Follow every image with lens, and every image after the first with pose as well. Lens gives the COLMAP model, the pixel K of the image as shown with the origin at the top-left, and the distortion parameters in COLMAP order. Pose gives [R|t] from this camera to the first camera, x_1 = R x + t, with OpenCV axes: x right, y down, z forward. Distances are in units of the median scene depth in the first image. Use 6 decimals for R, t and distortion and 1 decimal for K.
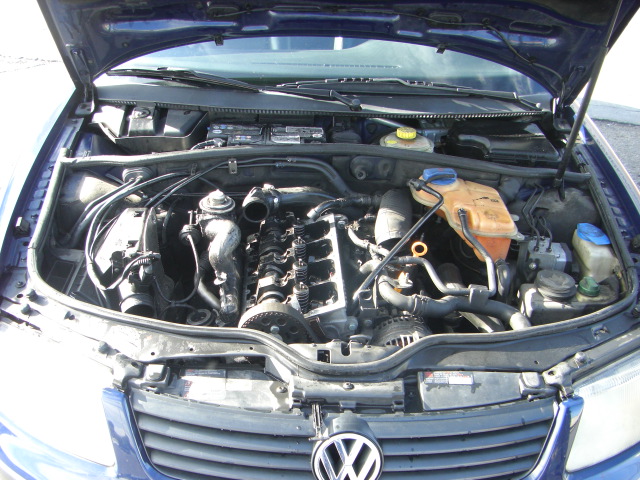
lens RADIAL K [[718.7, 0, 299.3], [0, 718.7, 306.0], [0, 0, 1]] dist [-0.154270, 0.036803]
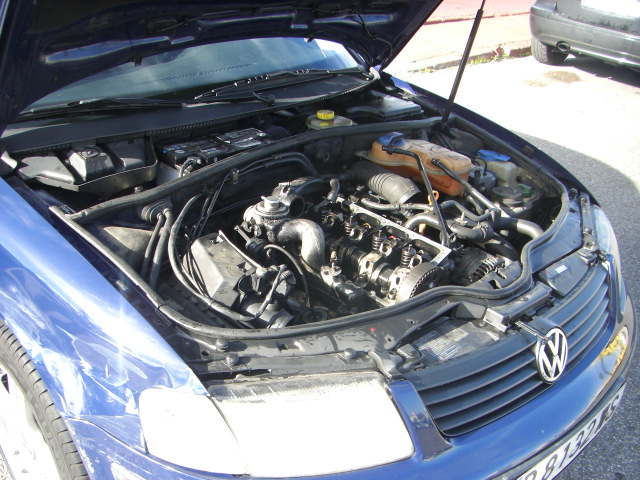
lens RADIAL K [[718.7, 0, 299.3], [0, 718.7, 306.0], [0, 0, 1]] dist [-0.154270, 0.036803]
pose [[0.744833, -0.342968, 0.572361, -0.627607], [0.361994, 0.928282, 0.085166, -0.079980], [-0.560521, 0.143757, 0.815567, 0.175111]]
